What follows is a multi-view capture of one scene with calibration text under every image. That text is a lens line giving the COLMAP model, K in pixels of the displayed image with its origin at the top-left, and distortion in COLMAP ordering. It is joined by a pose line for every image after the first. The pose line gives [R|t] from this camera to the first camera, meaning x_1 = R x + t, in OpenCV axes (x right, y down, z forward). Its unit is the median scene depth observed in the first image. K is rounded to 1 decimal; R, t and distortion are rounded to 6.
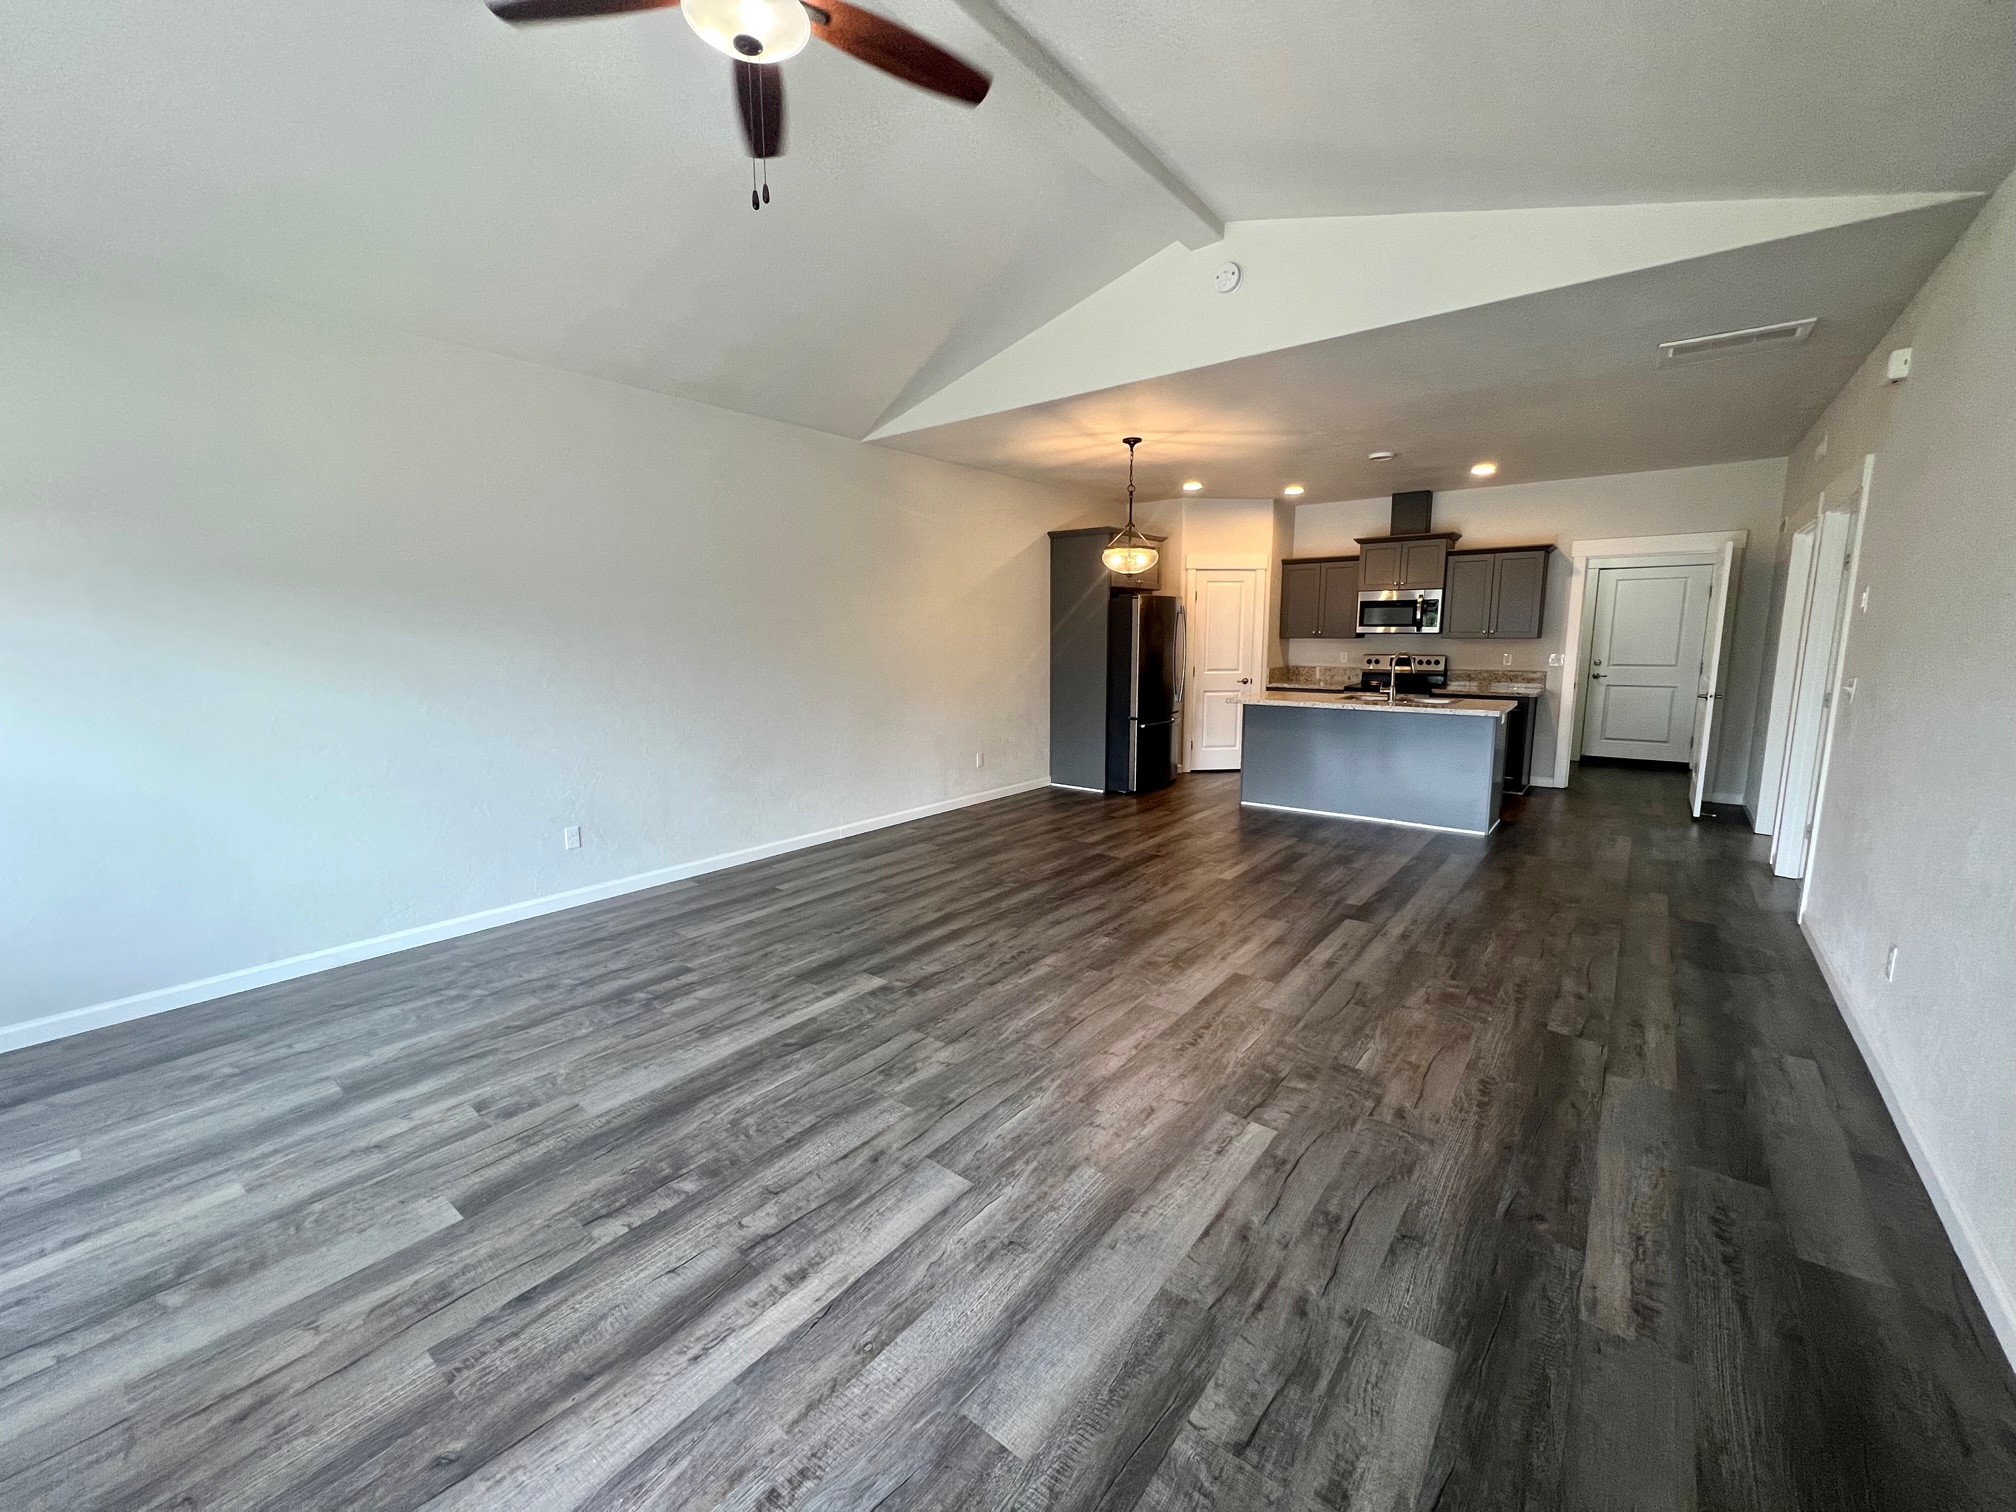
lens RADIAL K [[812.1, 0, 1005.4], [0, 812.1, 751.6], [0, 0, 1]] dist [-0.002967, -0.000021]
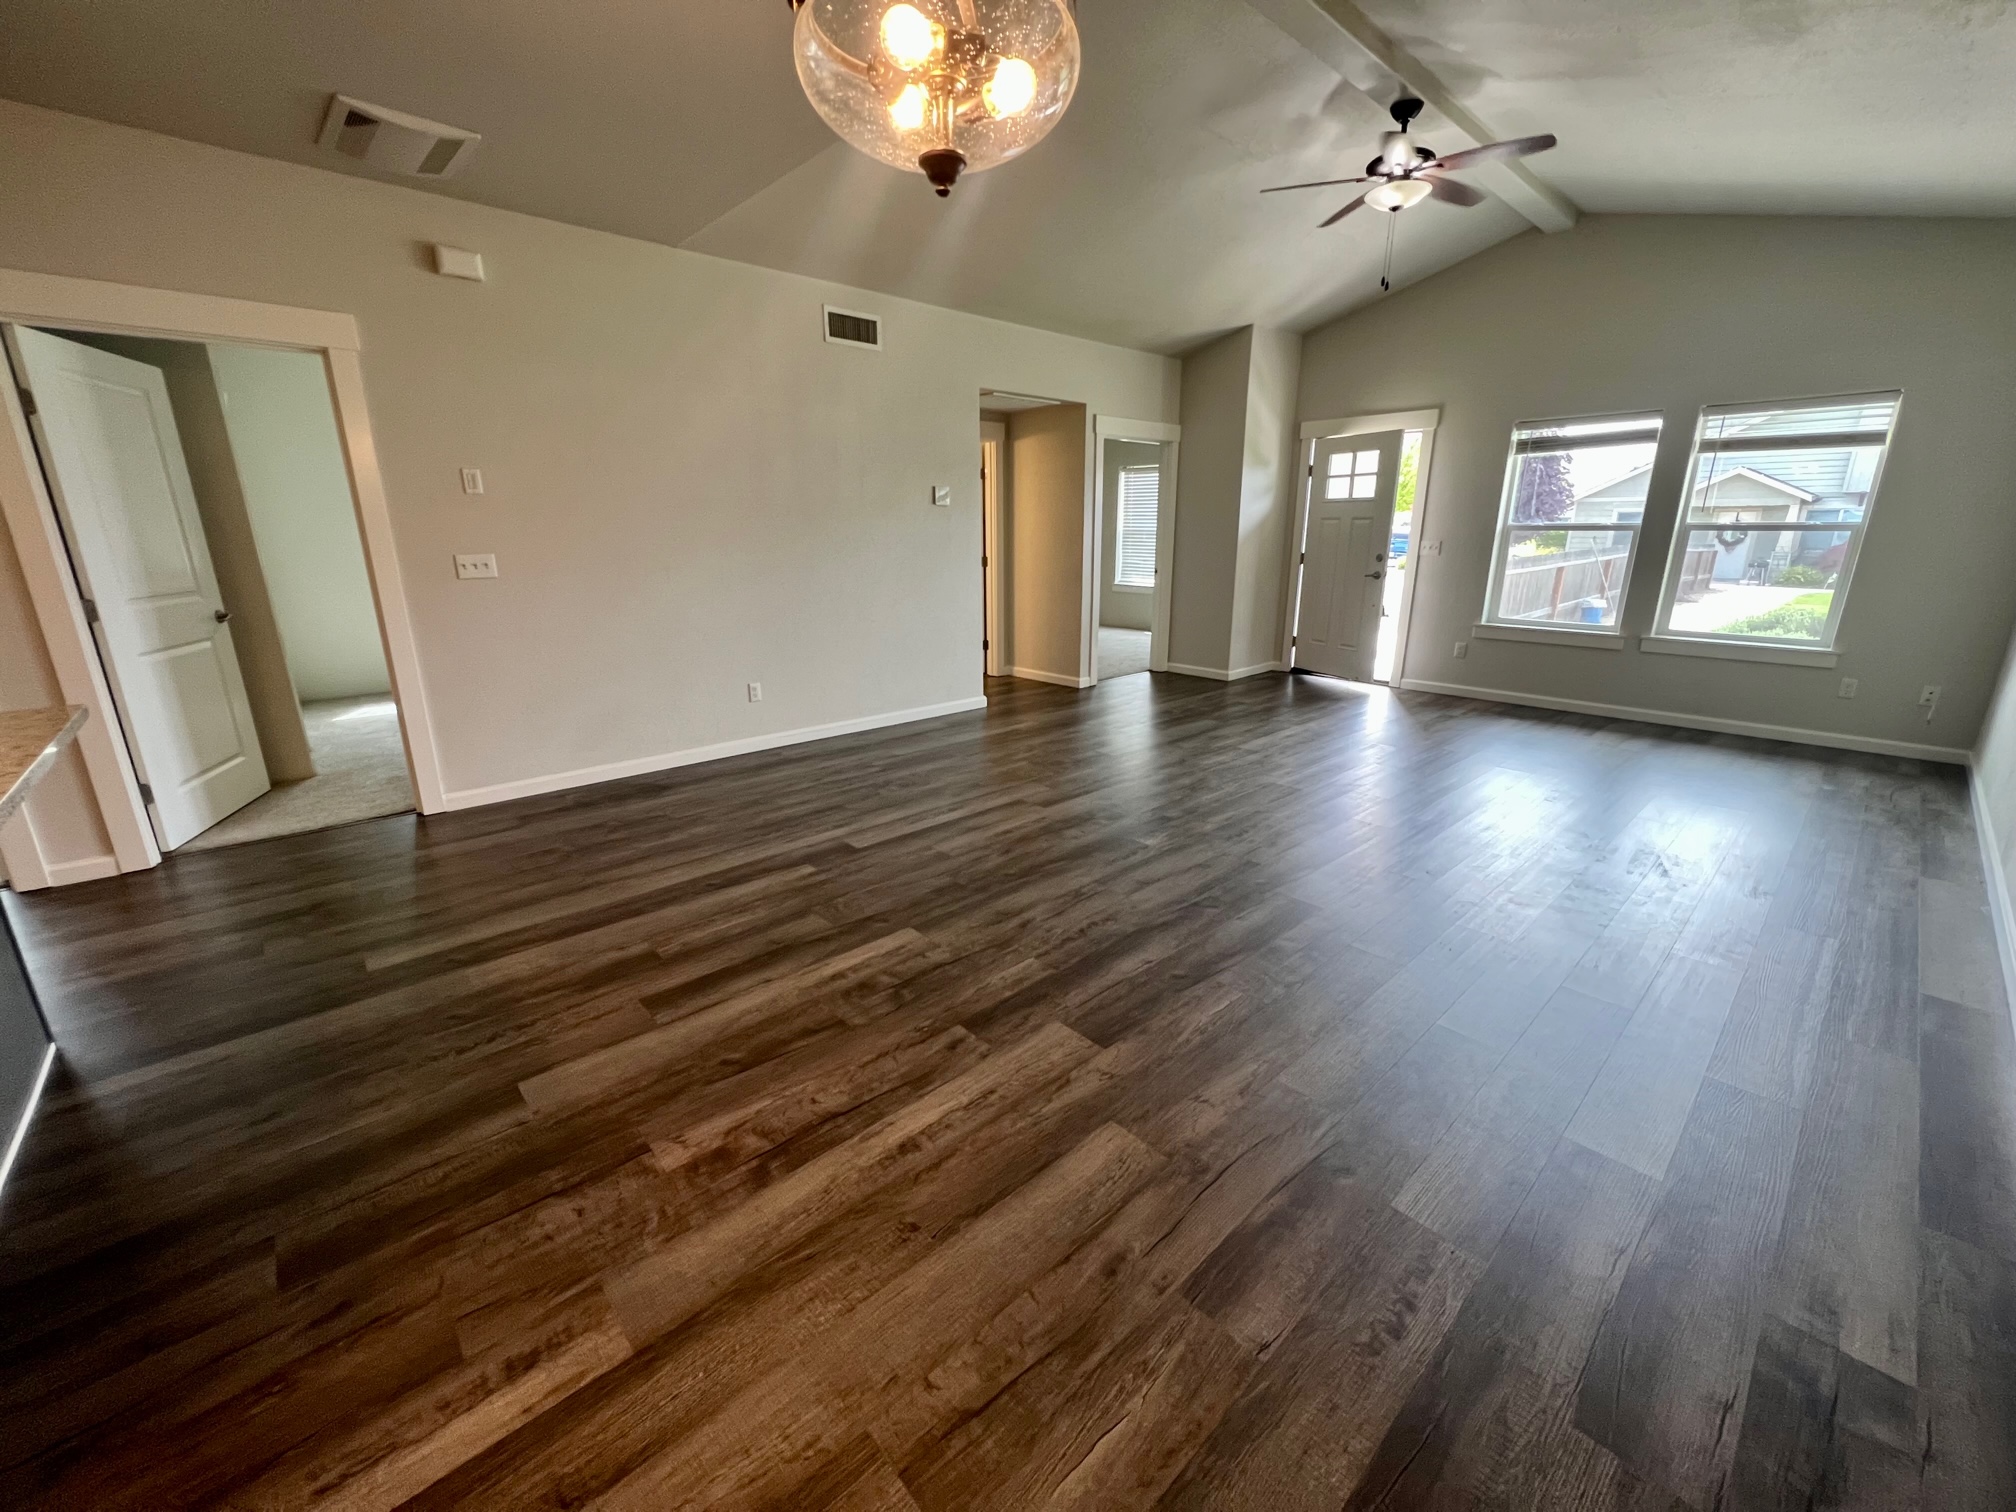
lens RADIAL K [[802.4, 0, 1000.0], [0, 802.4, 756.0], [0, 0, 1]] dist [0.000197, 0.000031]
pose [[-0.986167, -0.040276, 0.160788, 0.130883], [0.029590, 0.911673, 0.409850, -0.217301], [-0.163093, 0.408938, -0.897870, 1.607890]]
